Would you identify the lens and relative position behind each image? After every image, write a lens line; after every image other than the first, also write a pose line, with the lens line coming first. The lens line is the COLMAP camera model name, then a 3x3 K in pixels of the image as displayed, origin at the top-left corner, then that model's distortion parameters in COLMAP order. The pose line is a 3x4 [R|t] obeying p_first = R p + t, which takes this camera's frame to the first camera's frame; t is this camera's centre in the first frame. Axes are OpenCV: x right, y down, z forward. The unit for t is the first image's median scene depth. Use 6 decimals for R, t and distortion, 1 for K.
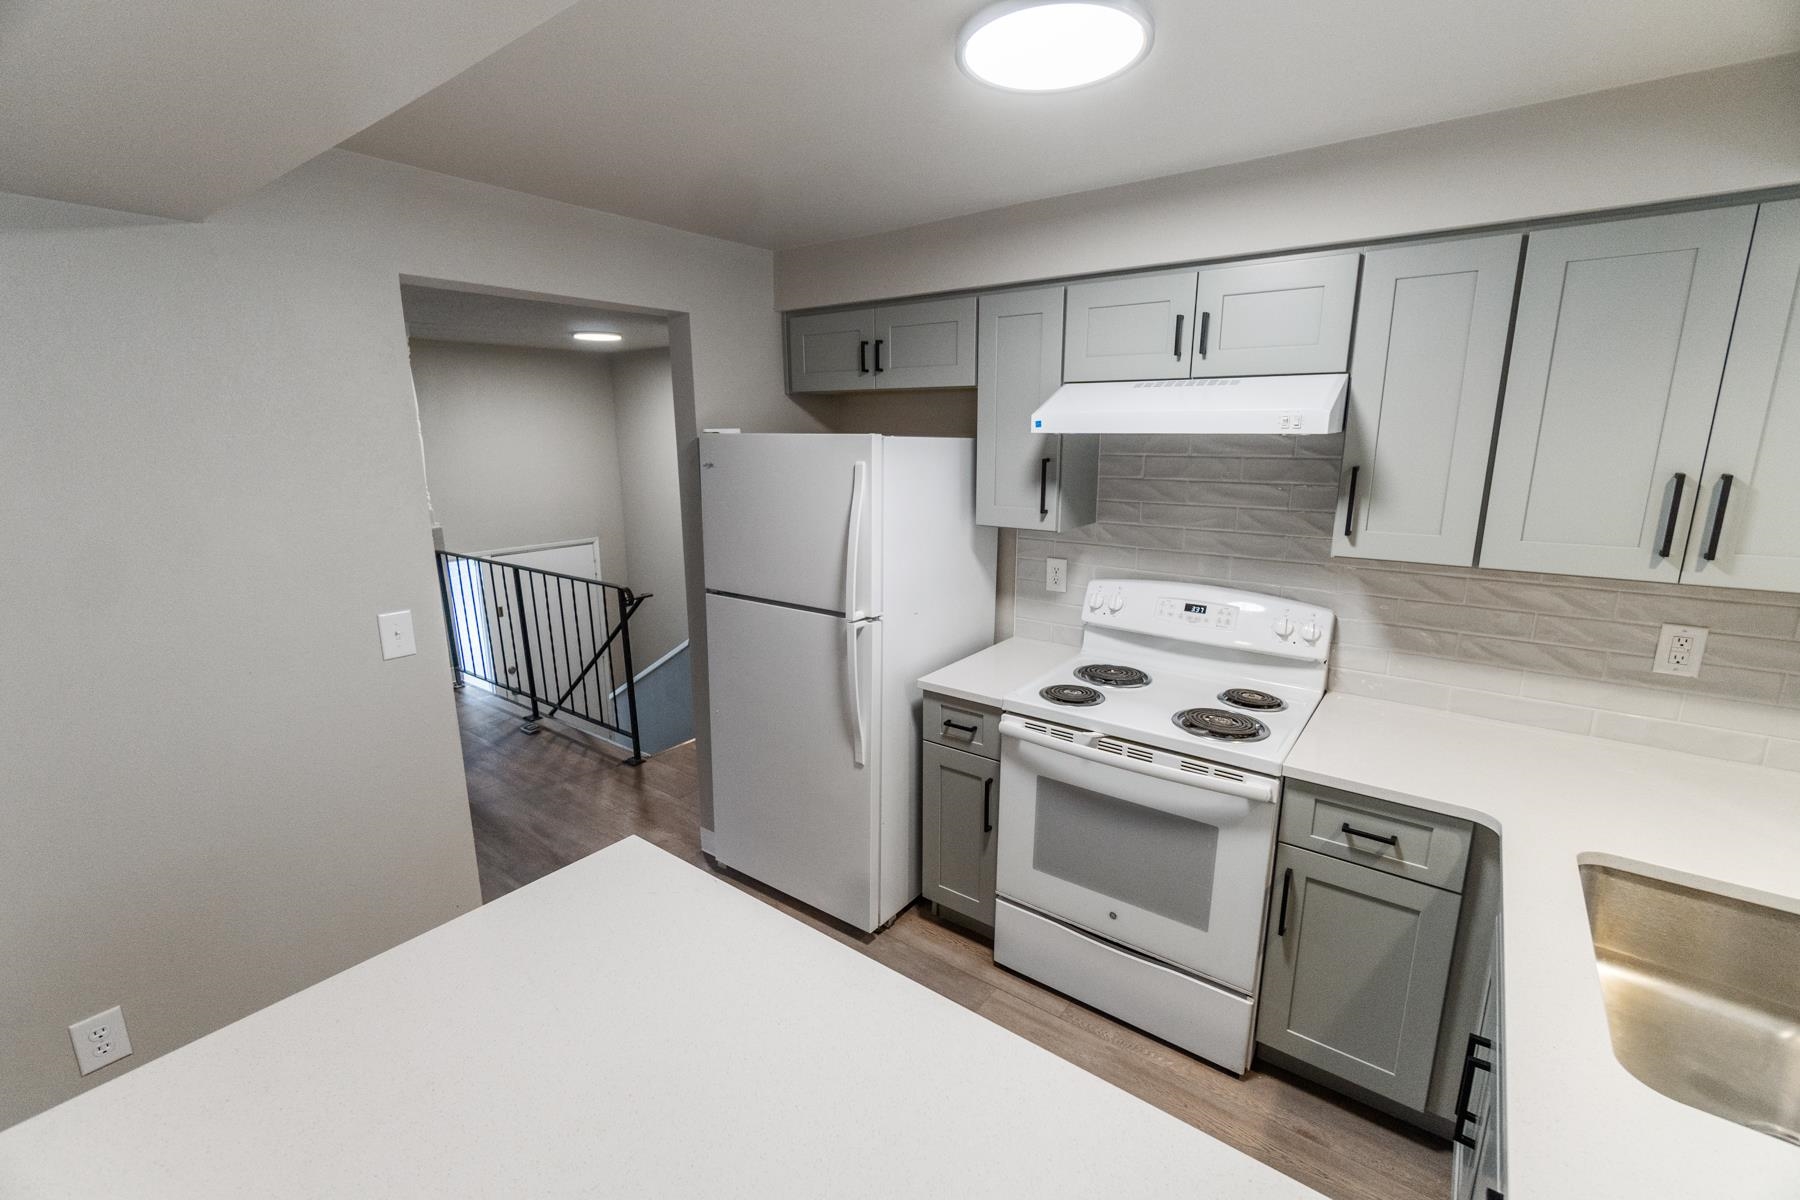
lens RADIAL K [[784.1, 0, 889.8], [0, 784.1, 597.5], [0, 0, 1]] dist [-0.010105, 0.001098]
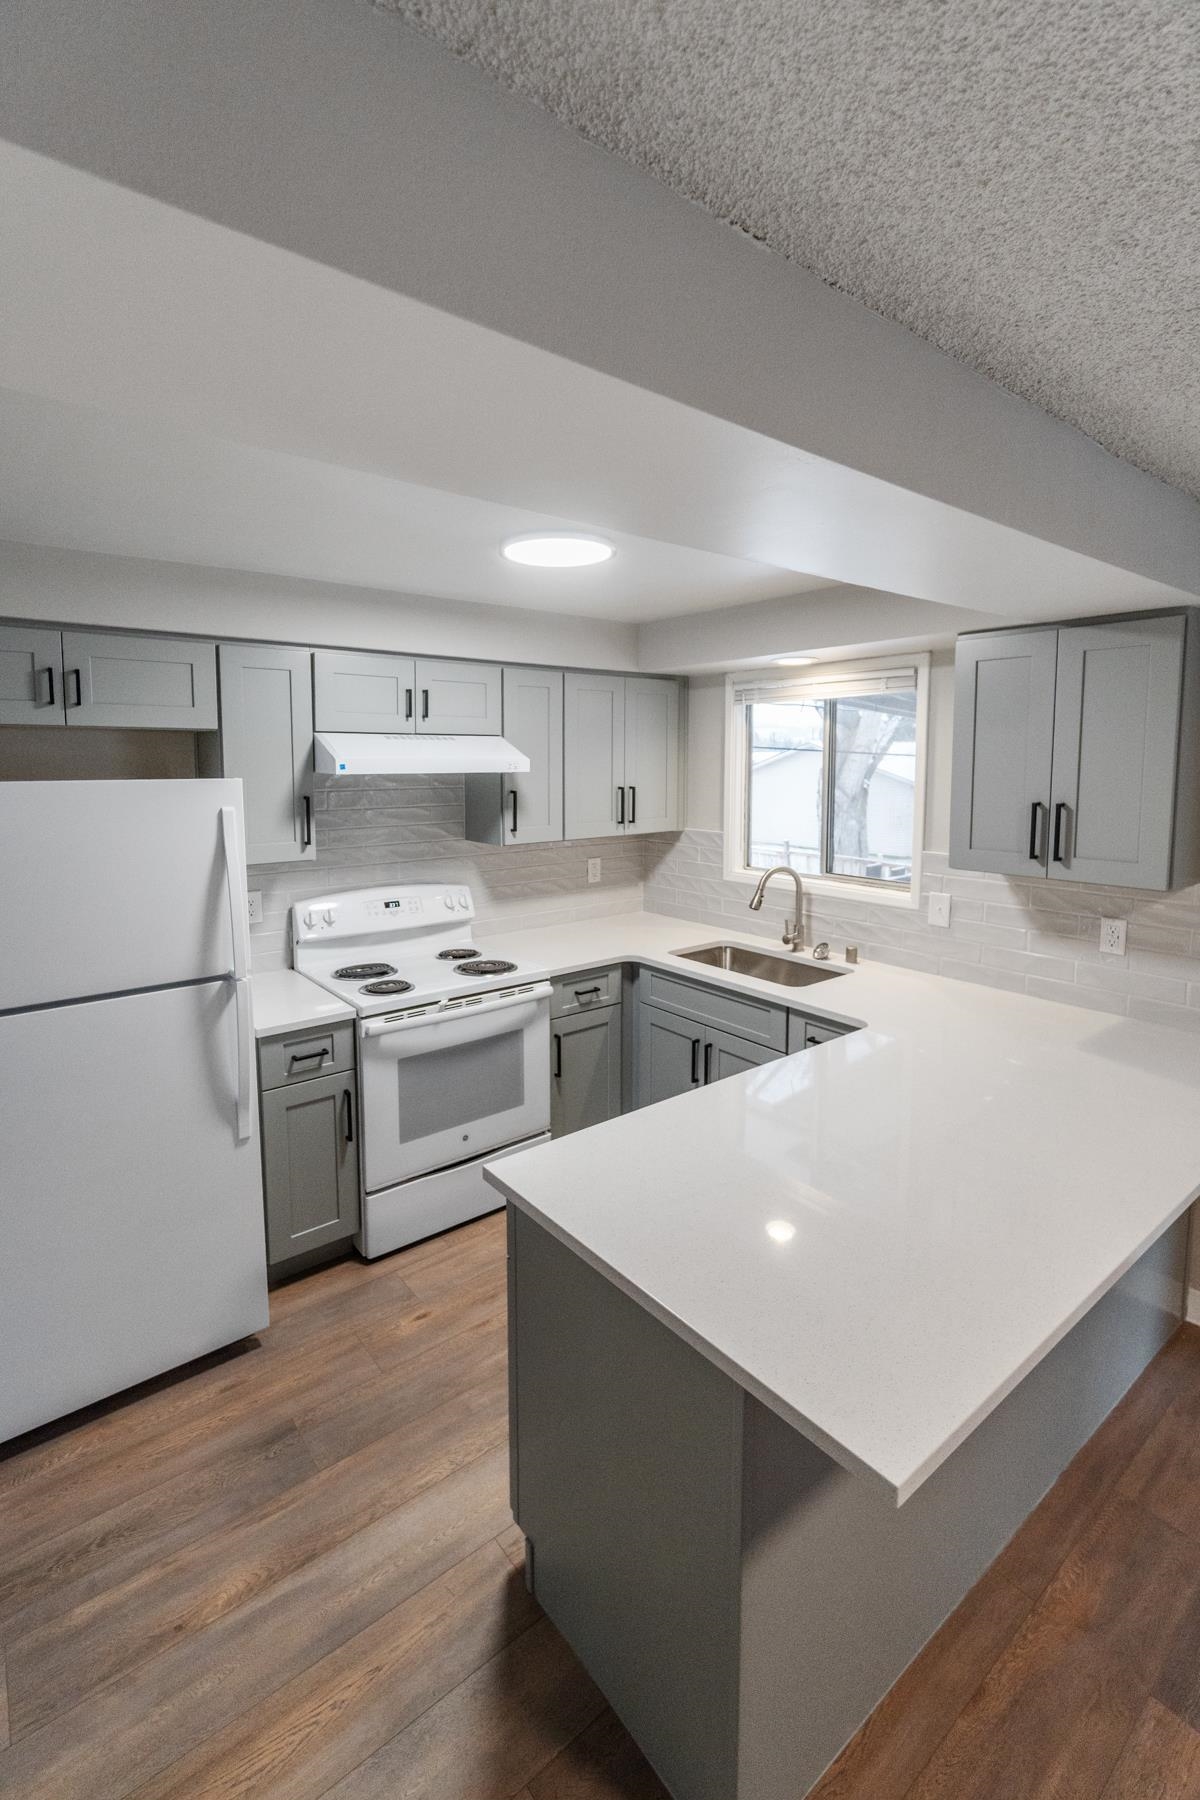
lens RADIAL K [[784.1, 0, 555.4], [0, 784.1, 839.3], [0, 0, 1]] dist [-0.010105, 0.001098]
pose [[0.261555, -0.090410, 0.960945, -0.822588], [0.210316, 0.977018, 0.034677, -0.084562], [-0.941996, 0.193032, 0.274558, 0.380018]]
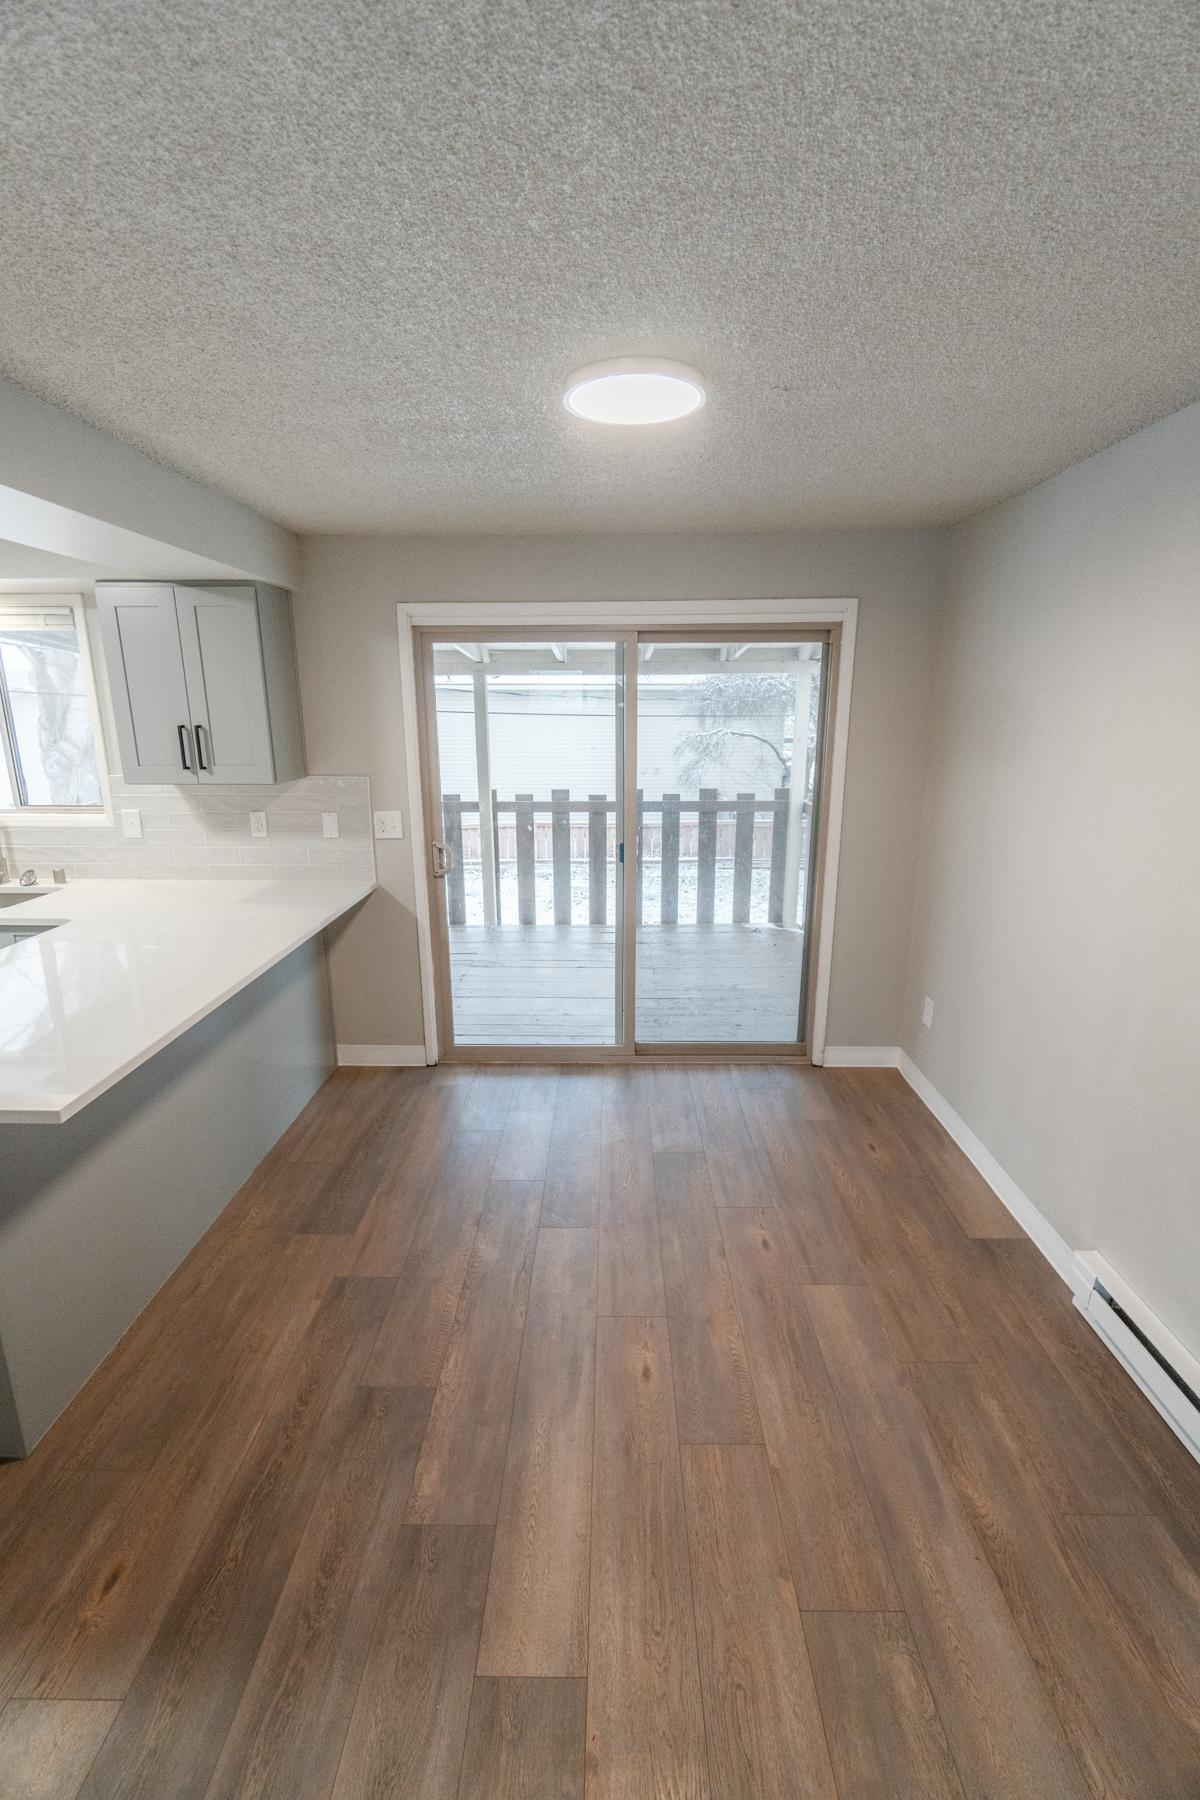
lens RADIAL K [[784.1, 0, 610.5], [0, 784.1, 908.4], [0, 0, 1]] dist [-0.010105, 0.001098]
pose [[-0.606565, -0.186098, 0.772946, -1.188317], [0.183525, 0.913185, 0.363883, -0.028609], [-0.773561, 0.362574, -0.519753, 0.293960]]
